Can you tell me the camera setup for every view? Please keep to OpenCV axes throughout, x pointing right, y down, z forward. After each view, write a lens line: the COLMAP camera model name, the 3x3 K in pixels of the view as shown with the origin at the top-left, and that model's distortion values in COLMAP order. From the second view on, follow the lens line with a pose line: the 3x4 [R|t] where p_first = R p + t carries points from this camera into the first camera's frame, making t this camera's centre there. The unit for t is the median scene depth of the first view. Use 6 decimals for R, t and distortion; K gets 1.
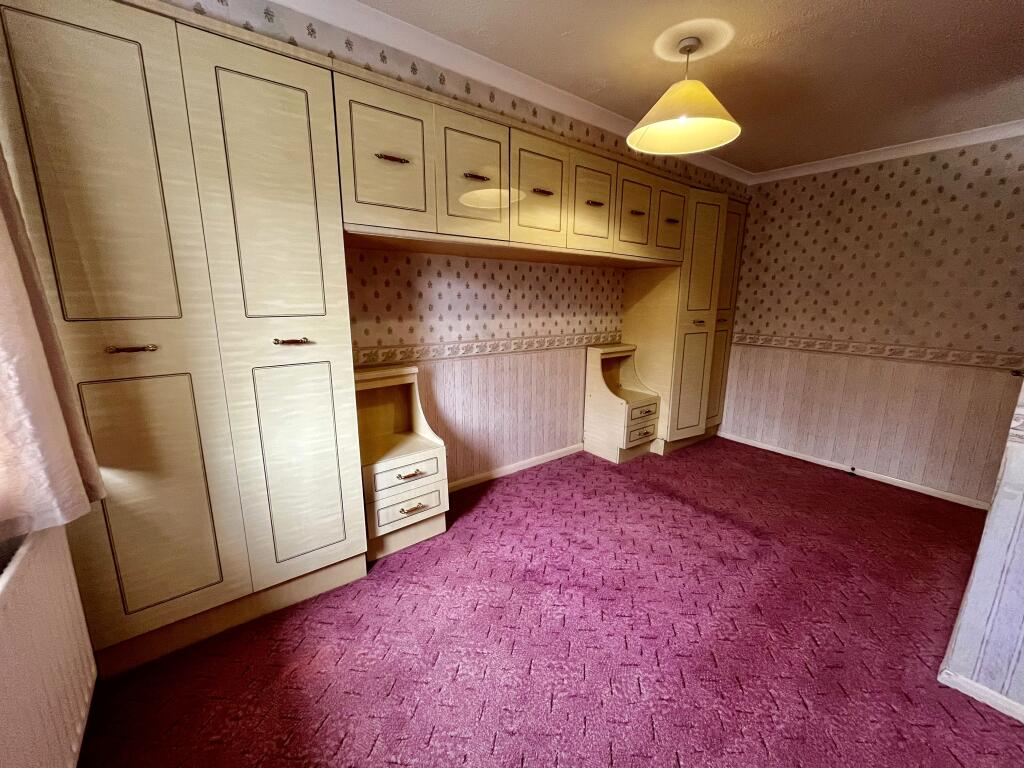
lens RADIAL K [[412.6, 0, 514.4], [0, 412.6, 382.7], [0, 0, 1]] dist [-0.002618, -0.000028]
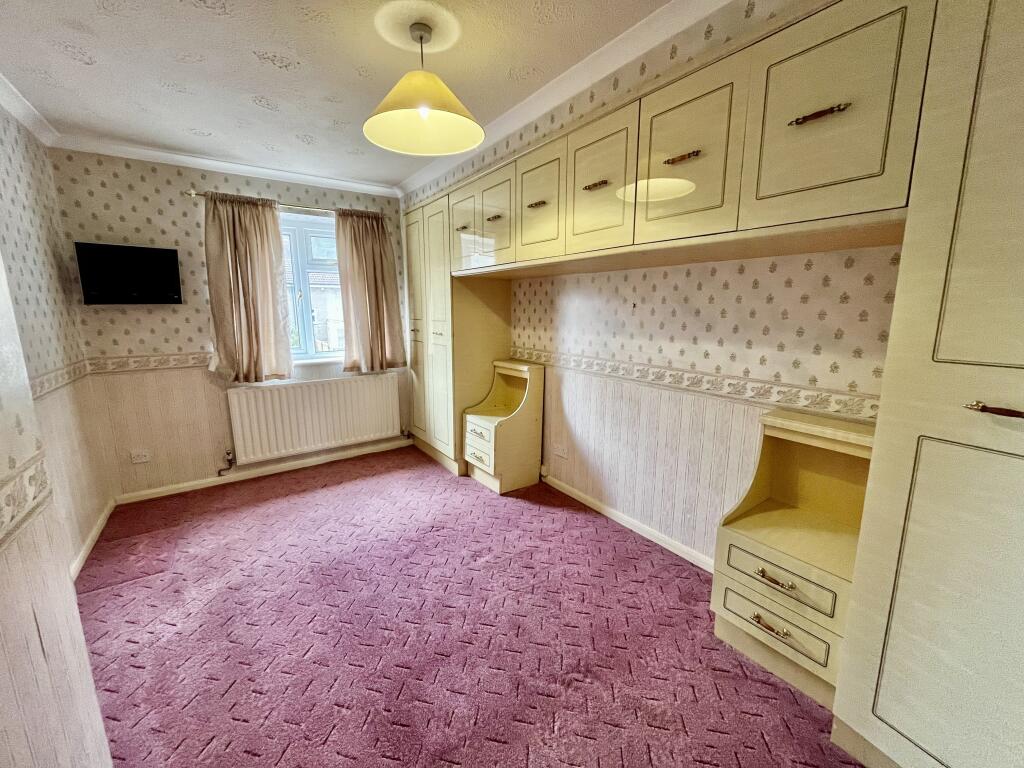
lens RADIAL K [[412.6, 0, 514.8], [0, 412.6, 383.9], [0, 0, 1]] dist [-0.002618, -0.000028]
pose [[-0.056731, 0.173387, -0.983218, 0.828137], [-0.206195, 0.961538, 0.181461, -0.169543], [0.976865, 0.213029, -0.018797, 0.802710]]
